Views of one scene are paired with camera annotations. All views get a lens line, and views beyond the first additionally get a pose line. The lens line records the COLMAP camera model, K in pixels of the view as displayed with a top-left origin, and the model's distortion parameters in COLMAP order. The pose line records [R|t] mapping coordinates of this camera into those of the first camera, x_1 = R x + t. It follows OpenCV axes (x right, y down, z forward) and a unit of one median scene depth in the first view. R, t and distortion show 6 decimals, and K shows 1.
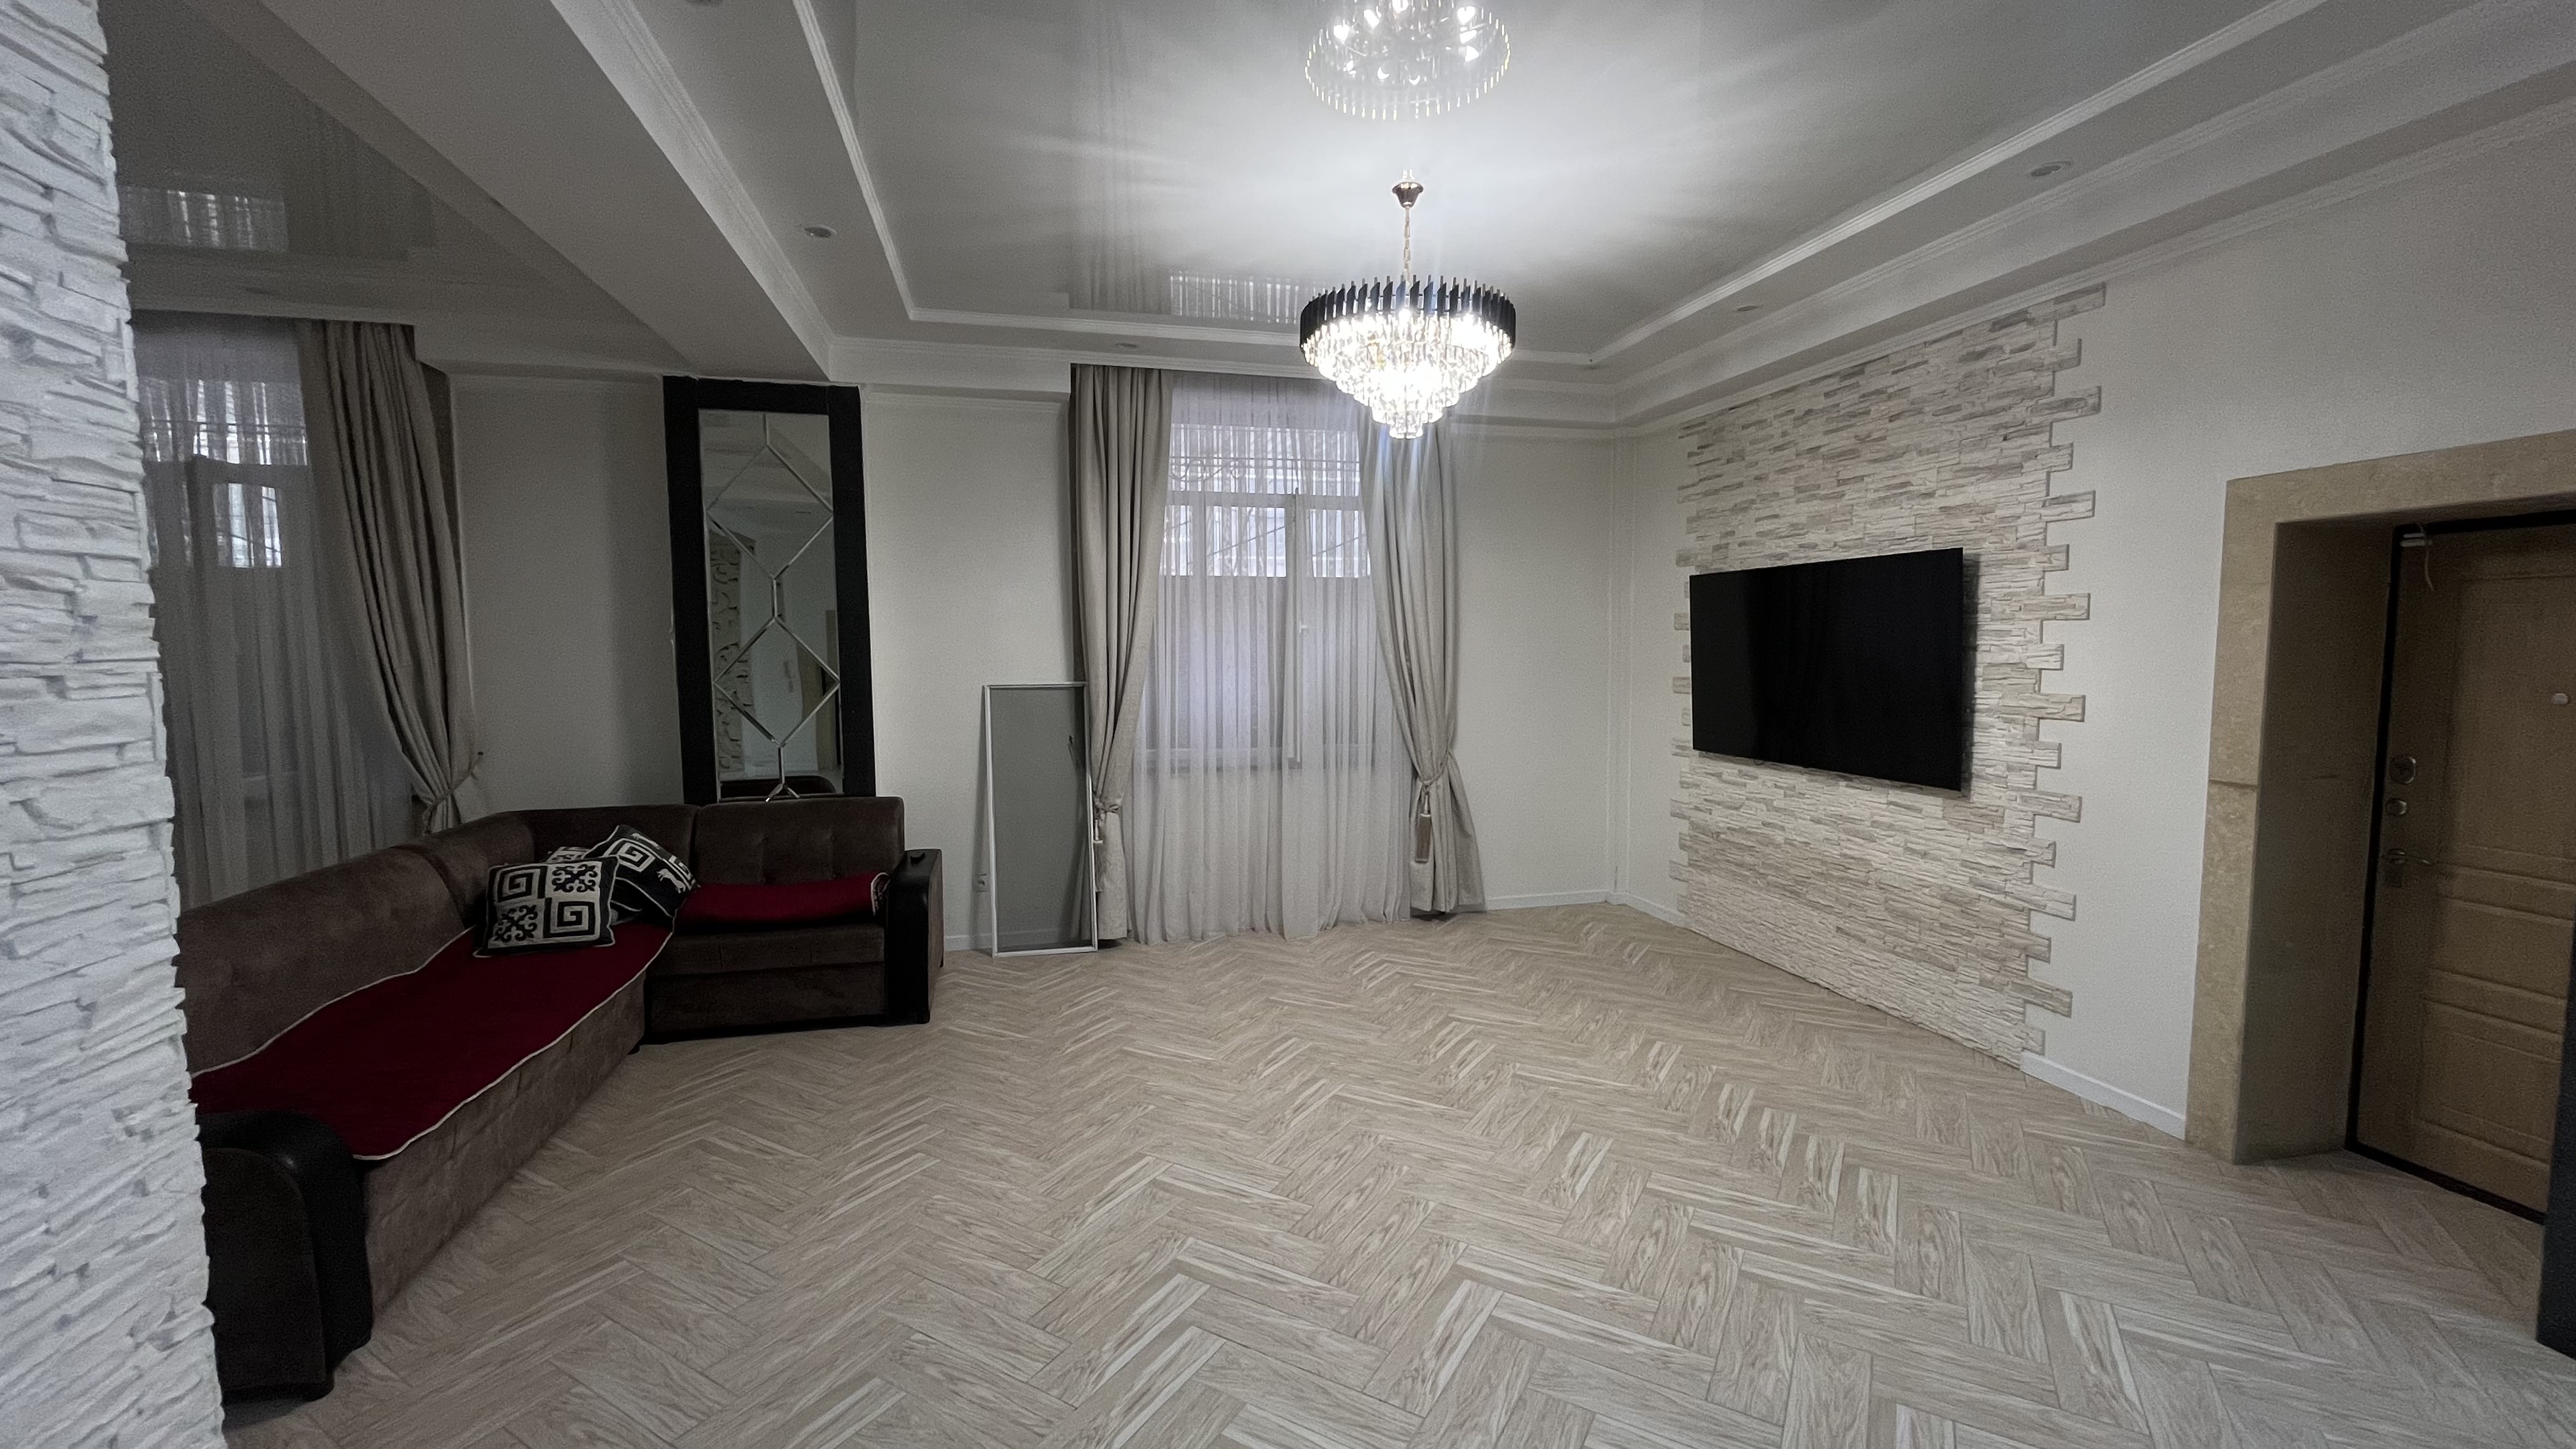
lens RADIAL K [[1044.5, 0, 1288.1], [0, 1044.5, 722.5], [0, 0, 1]] dist [-0.004151, 0.000141]
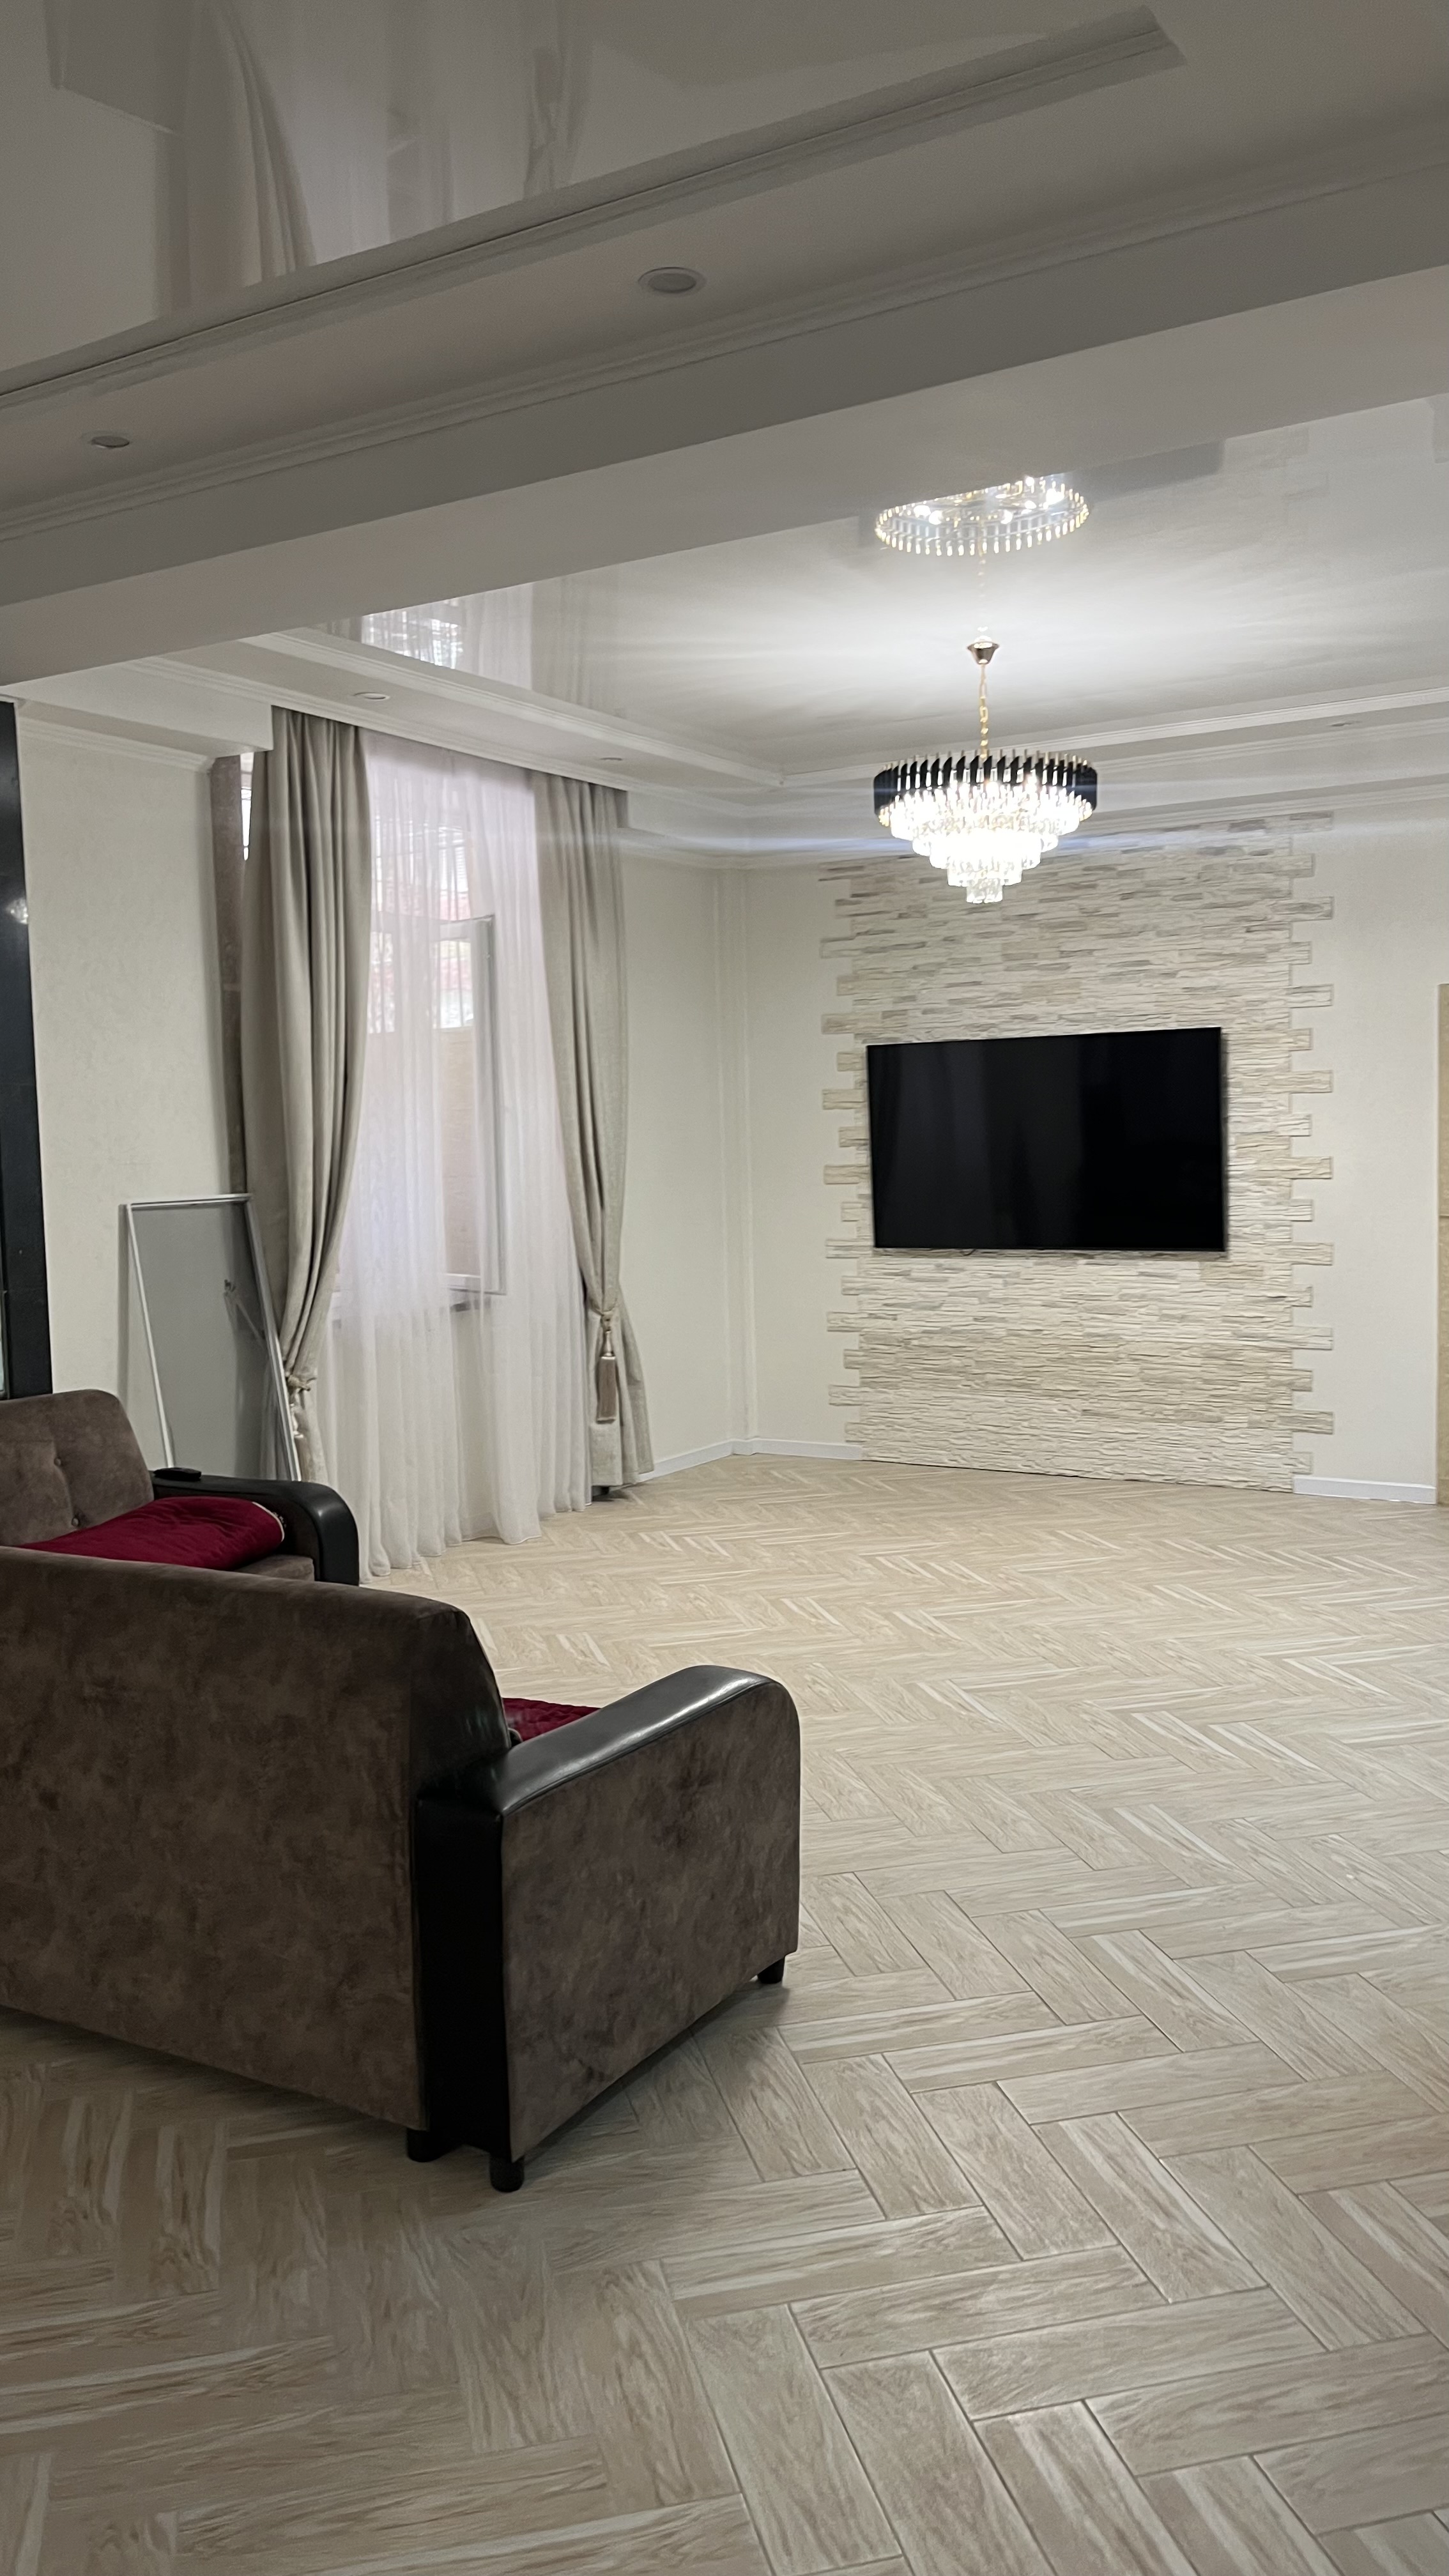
lens RADIAL K [[1962.2, 0, 739.1], [0, 1962.2, 1273.9], [0, 0, 1]] dist [0.051727, 0.002737]
pose [[0.710417, -0.066620, 0.700621, -1.090457], [0.074612, 0.997029, 0.019150, 0.011374], [-0.699815, 0.038670, 0.713277, -0.098821]]
